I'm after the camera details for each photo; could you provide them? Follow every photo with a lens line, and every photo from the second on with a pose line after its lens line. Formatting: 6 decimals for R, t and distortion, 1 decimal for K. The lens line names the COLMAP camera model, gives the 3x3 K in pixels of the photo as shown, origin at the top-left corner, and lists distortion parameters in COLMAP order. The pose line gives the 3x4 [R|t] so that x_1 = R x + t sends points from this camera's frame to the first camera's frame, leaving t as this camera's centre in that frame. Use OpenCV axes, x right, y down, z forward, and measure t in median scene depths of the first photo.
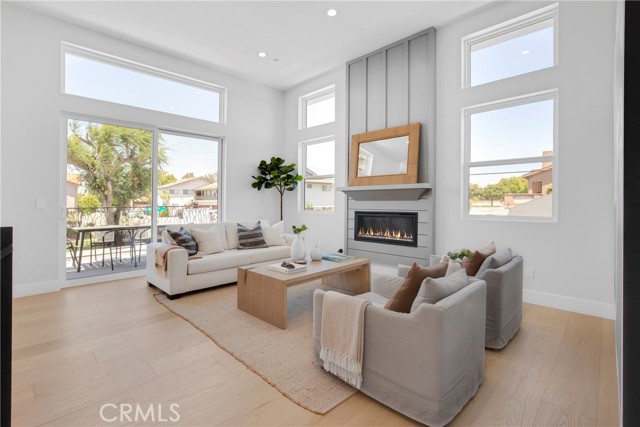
lens RADIAL K [[307.3, 0, 319.6], [0, 307.3, 195.8], [0, 0, 1]] dist [-0.009584, -0.000273]
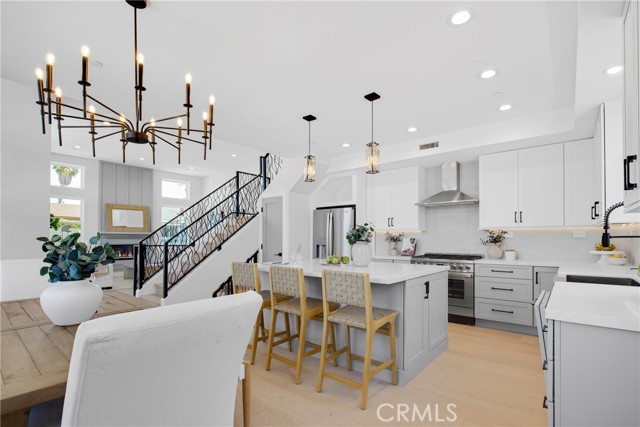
lens RADIAL K [[301.1, 0, 320.0], [0, 301.1, 230.5], [0, 0, 1]] dist [-0.001300, -0.000030]
pose [[-0.103656, 0.028800, 0.994196, -1.890239], [-0.018653, 0.999349, -0.030894, -0.003664], [-0.994438, -0.021747, -0.103052, -0.086769]]
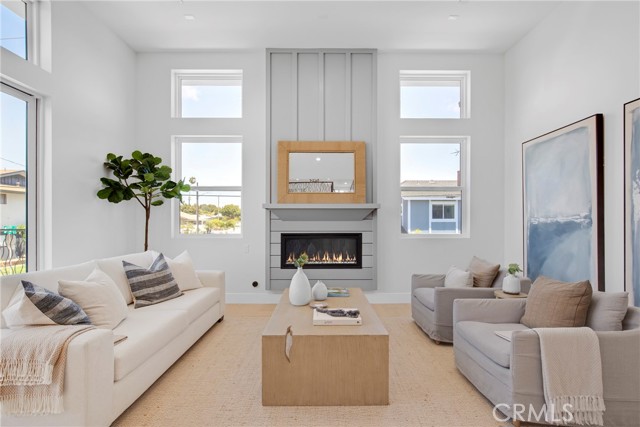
lens RADIAL K [[309.4, 0, 320.1], [0, 309.4, 219.9], [0, 0, 1]] dist [0.001525, 0.000218]
pose [[0.693831, 0.004748, 0.720122, -0.428678], [-0.013551, 0.999887, 0.006464, 0.006455], [-0.720010, -0.014243, 0.693817, 0.363009]]
